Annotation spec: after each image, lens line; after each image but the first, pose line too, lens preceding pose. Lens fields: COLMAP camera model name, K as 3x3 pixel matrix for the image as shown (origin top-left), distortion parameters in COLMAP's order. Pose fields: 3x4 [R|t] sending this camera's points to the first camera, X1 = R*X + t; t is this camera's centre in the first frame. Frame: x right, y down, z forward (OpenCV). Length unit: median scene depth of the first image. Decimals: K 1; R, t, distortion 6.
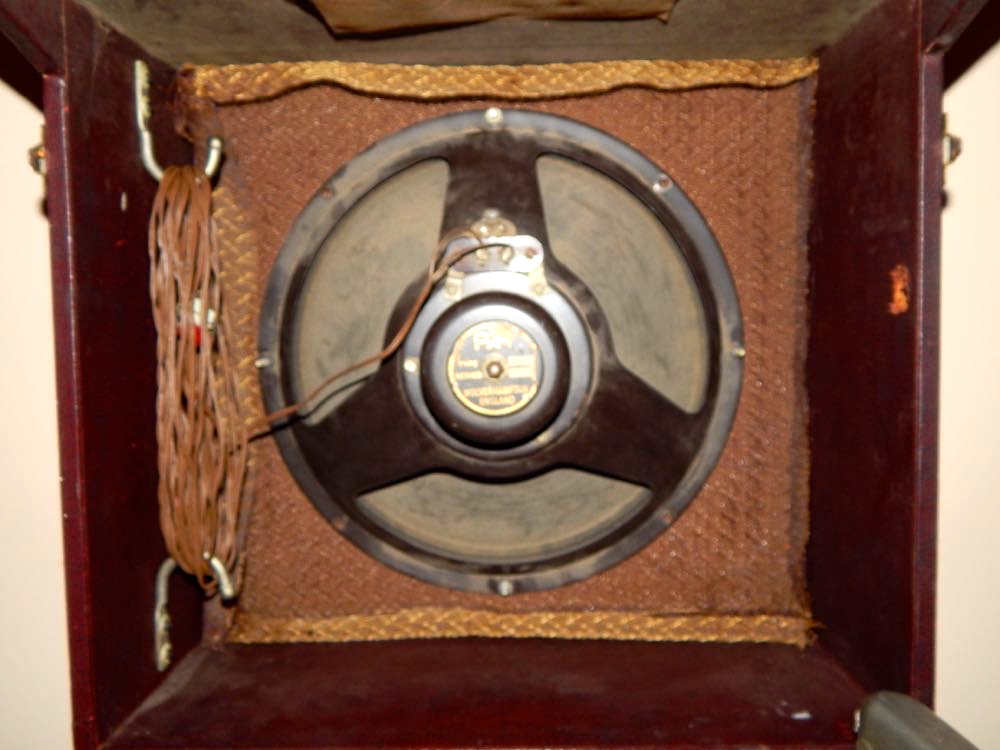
lens RADIAL K [[899.2, 0, 500.0], [0, 899.2, 375.0], [0, 0, 1]] dist [0.004463, -0.002835]
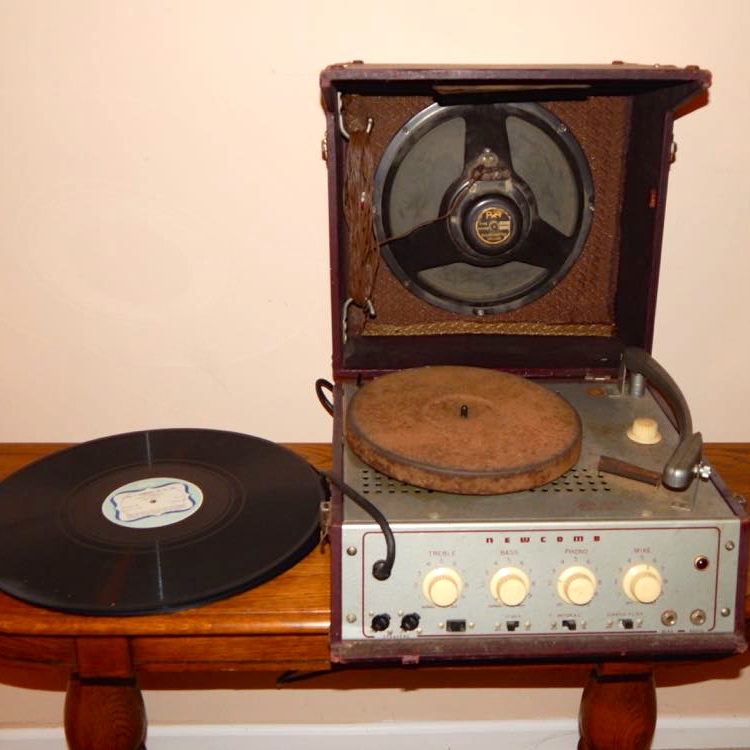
lens RADIAL K [[918.3, 0, 399.1], [0, 918.3, 361.6], [0, 0, 1]] dist [-0.000706, -0.016335]
pose [[0.998914, 0.002586, 0.046521, -0.313231], [-0.014758, 0.964610, 0.263268, -0.251969], [-0.044194, -0.263668, 0.963601, -1.262551]]
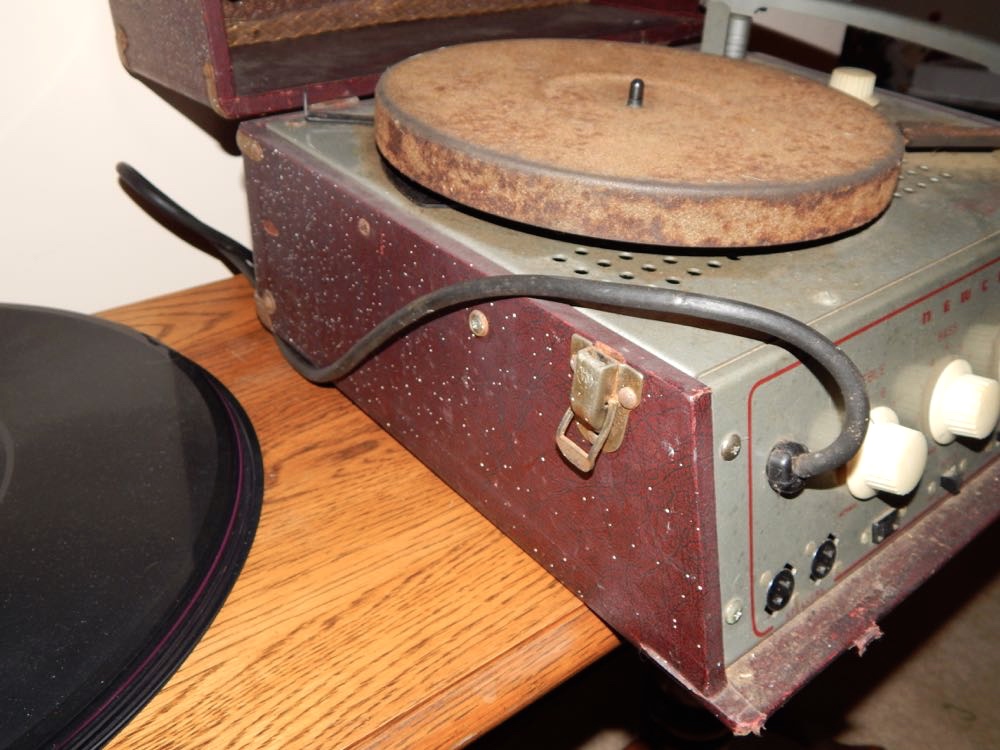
lens RADIAL K [[899.2, 0, 500.0], [0, 899.2, 375.0], [0, 0, 1]] dist [0.004463, -0.002835]
pose [[0.788091, -0.317341, 0.527453, -0.712624], [0.052940, 0.888636, 0.455547, 0.178433], [-0.613278, -0.331089, 0.717126, -0.114828]]
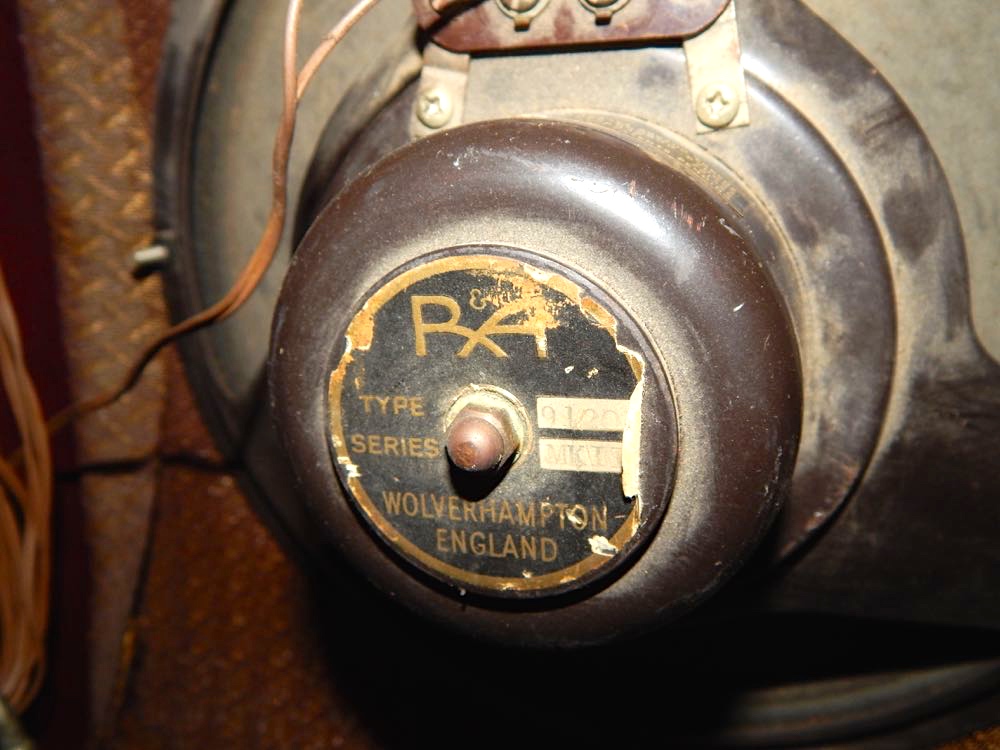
lens RADIAL K [[899.2, 0, 500.0], [0, 899.2, 375.0], [0, 0, 1]] dist [0.004463, -0.002835]
pose [[0.958274, 0.083868, -0.273271, 0.054340], [-0.021085, 0.974125, 0.225023, -0.066178], [0.285073, -0.209872, 0.935247, 0.606833]]
